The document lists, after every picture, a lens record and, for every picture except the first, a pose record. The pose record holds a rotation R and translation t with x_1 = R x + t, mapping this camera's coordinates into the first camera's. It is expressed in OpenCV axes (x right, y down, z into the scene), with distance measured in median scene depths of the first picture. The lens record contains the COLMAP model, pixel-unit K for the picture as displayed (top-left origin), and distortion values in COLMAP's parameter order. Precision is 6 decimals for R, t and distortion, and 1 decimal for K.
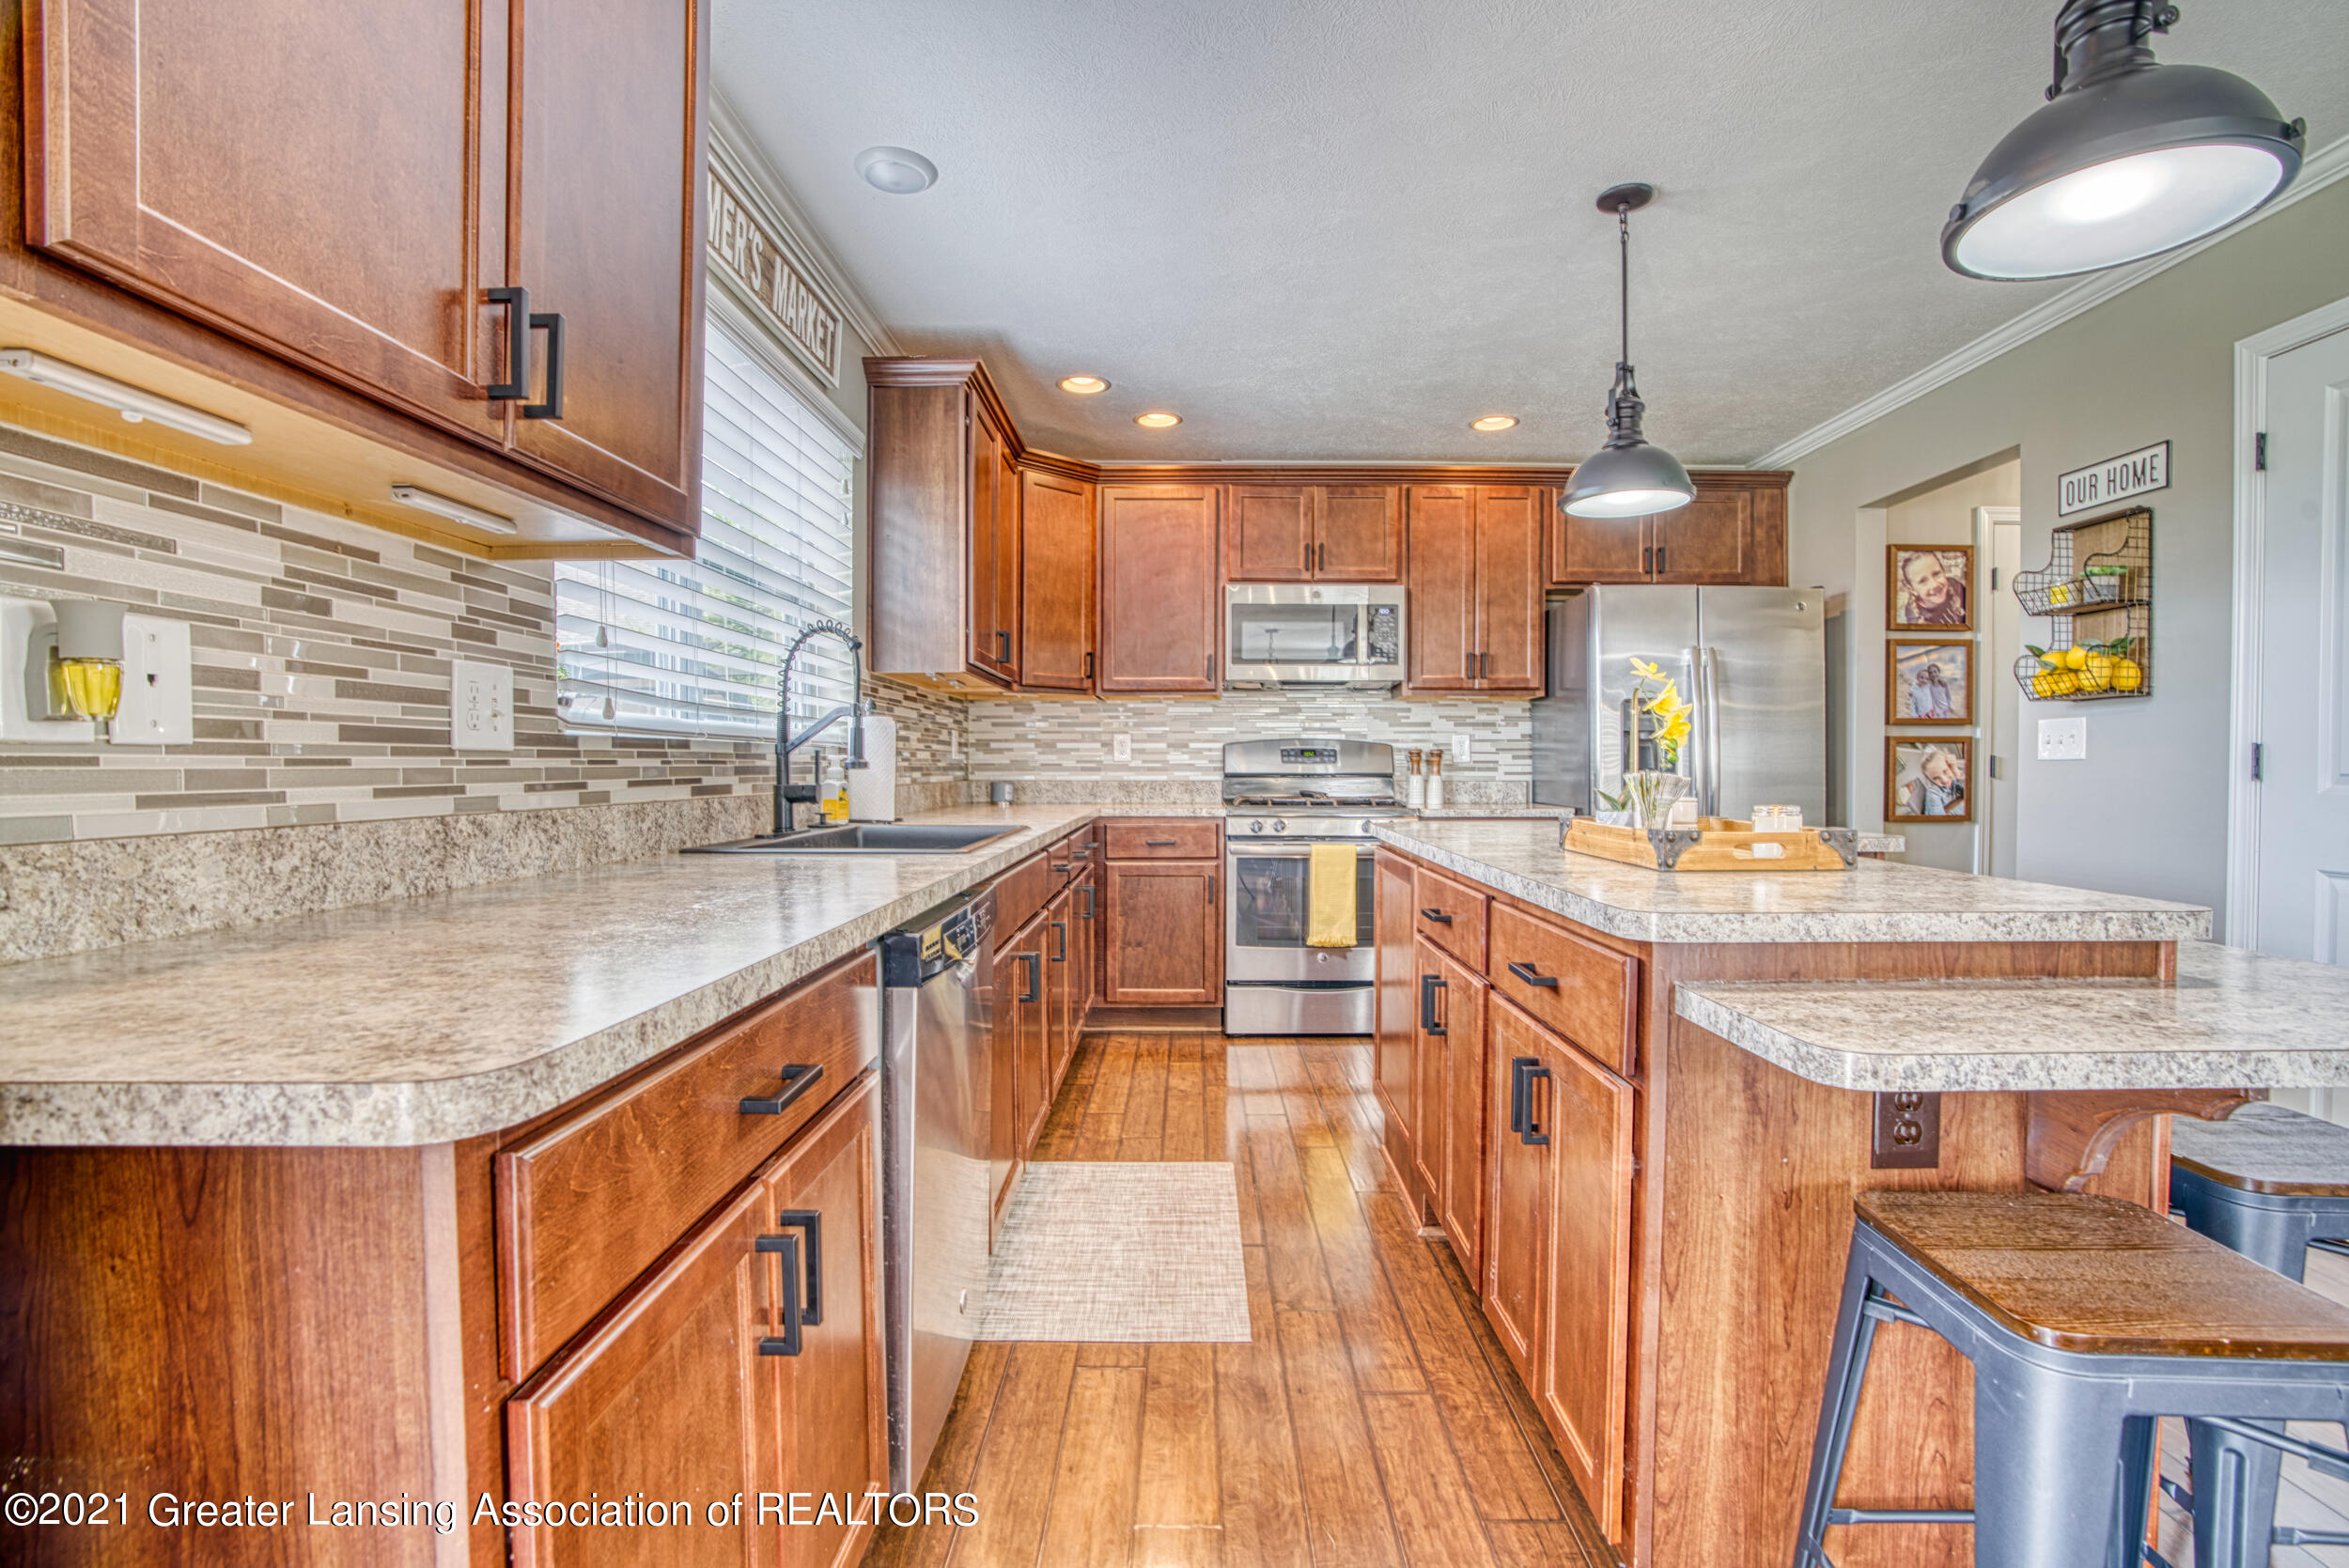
lens RADIAL K [[1054.7, 0, 1206.9], [0, 1054.7, 790.8], [0, 0, 1]] dist [-0.076471, 0.033290]
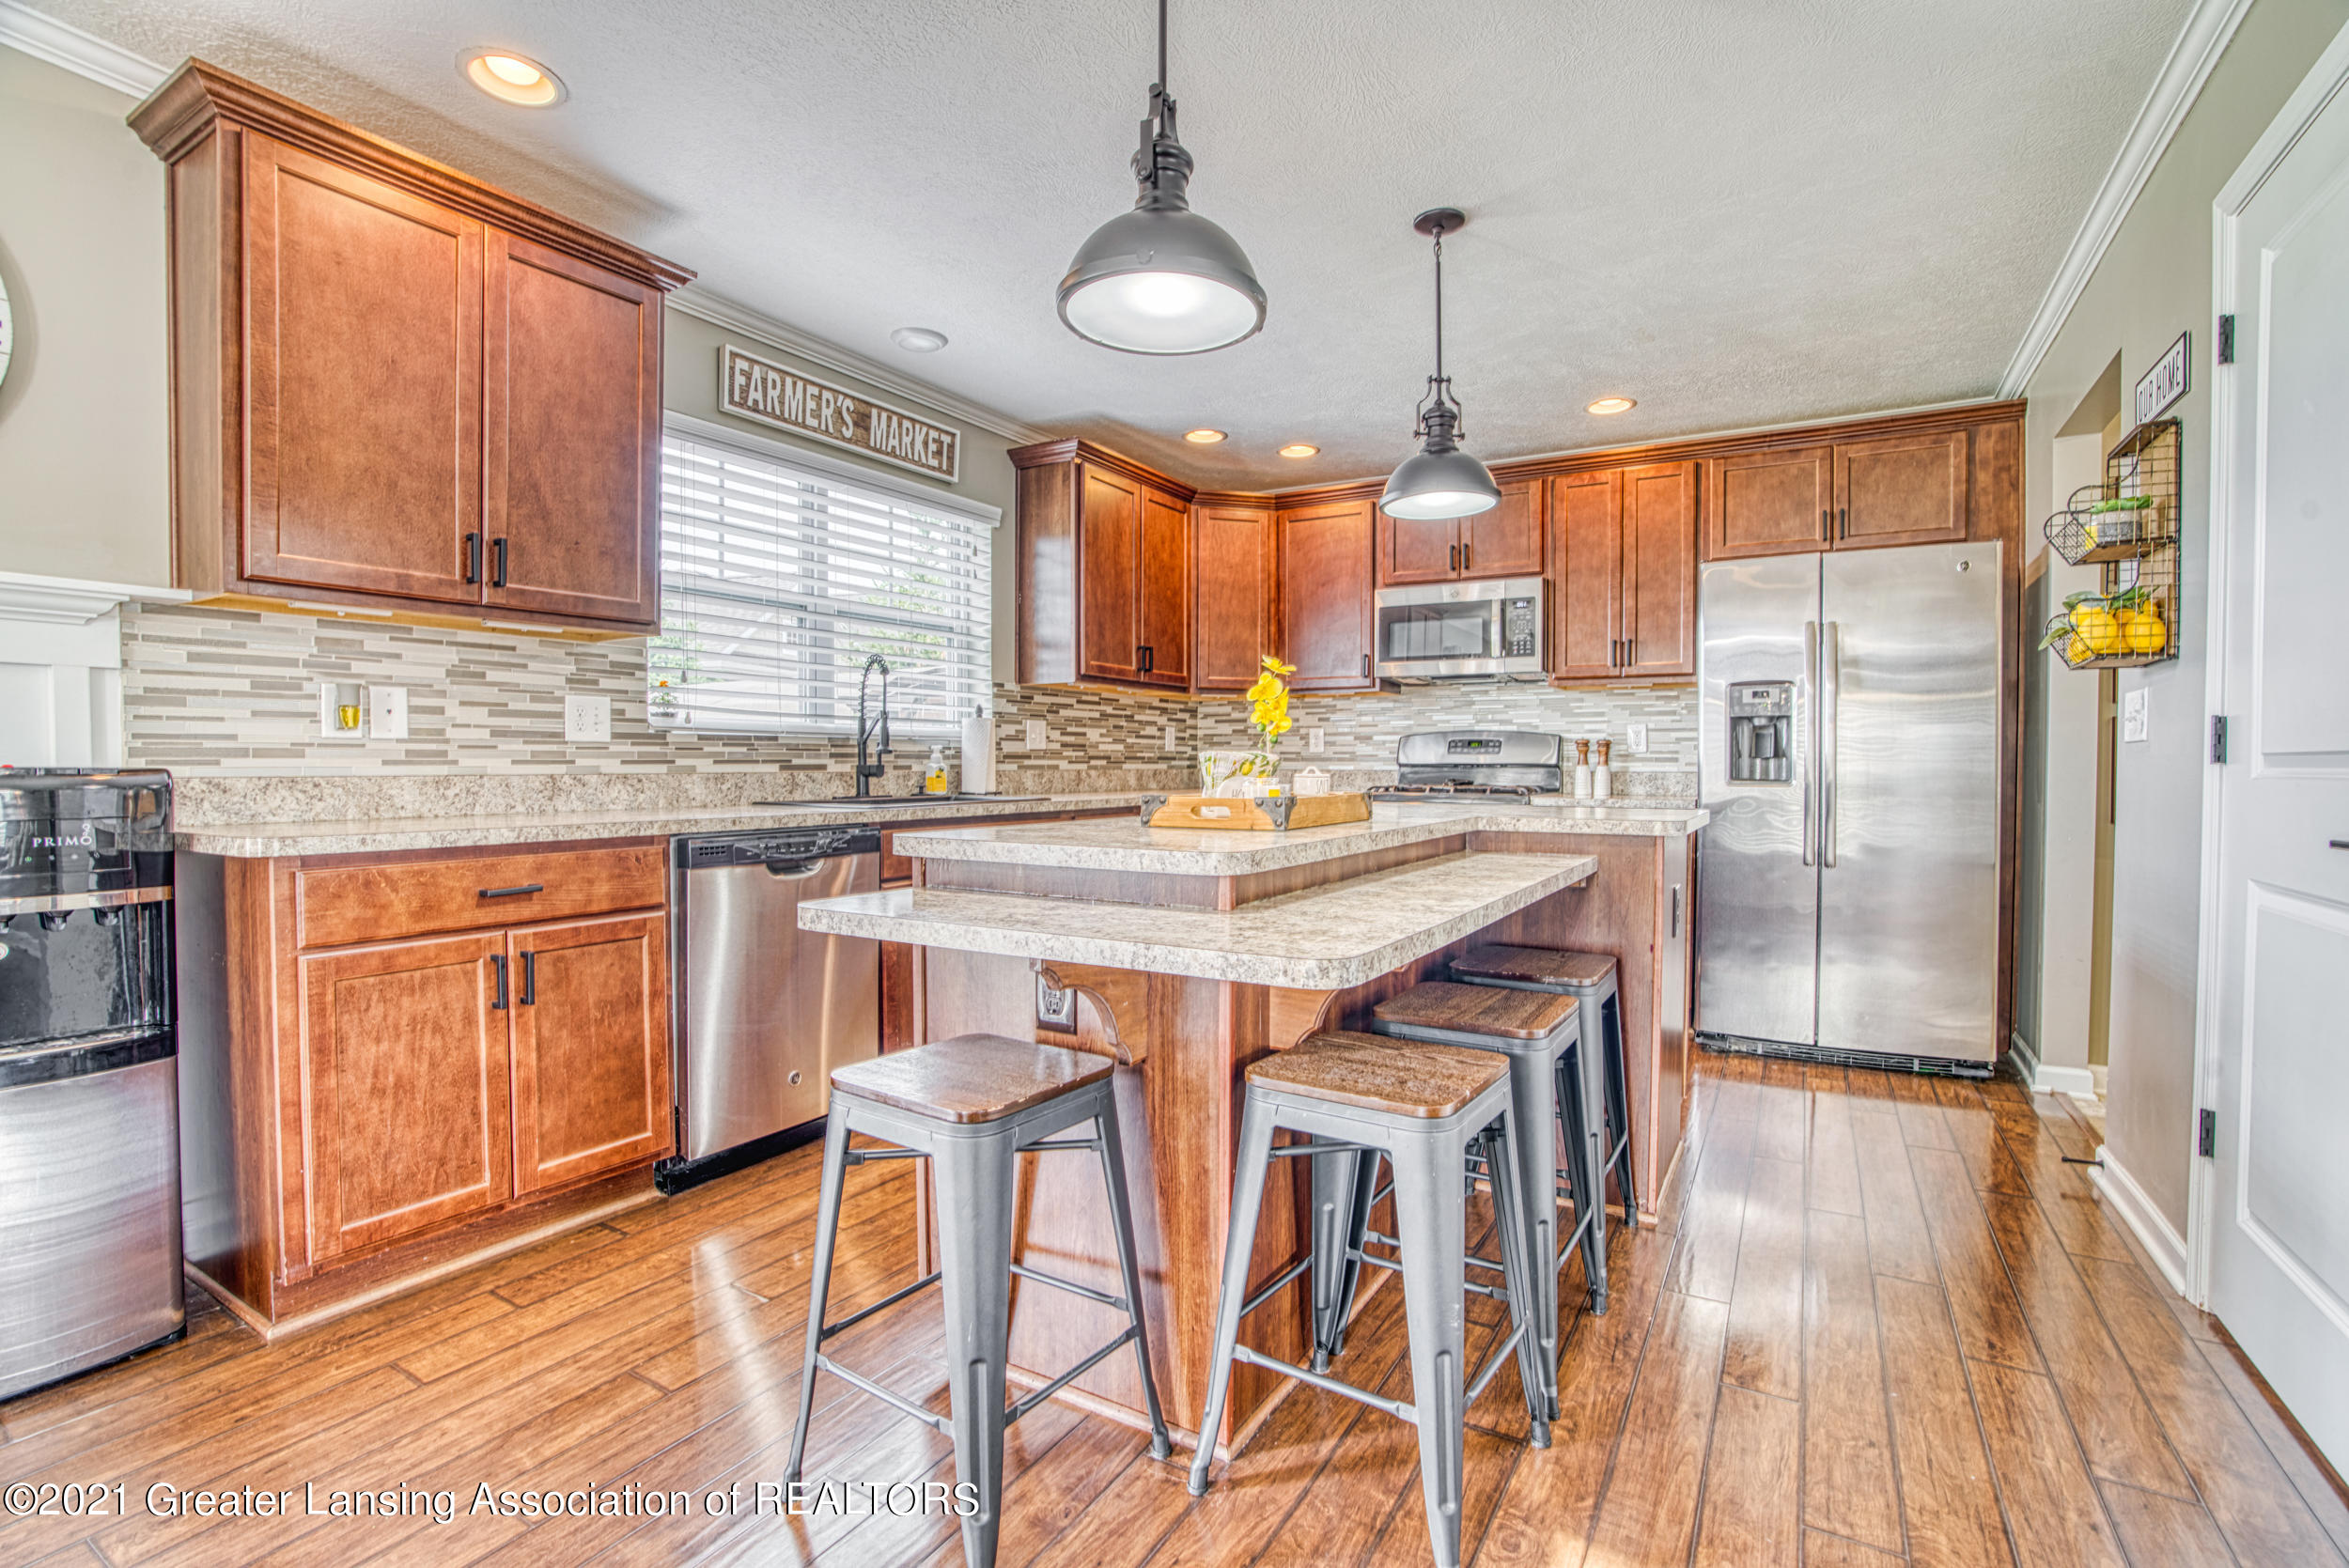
lens RADIAL K [[1054.7, 0, 1206.9], [0, 1054.7, 790.8], [0, 0, 1]] dist [-0.076471, 0.033290]
pose [[0.869345, 0.013722, -0.494015, 0.613009], [-0.012726, 0.999905, 0.005379, 0.013383], [0.494042, 0.001611, 0.869437, -0.052056]]
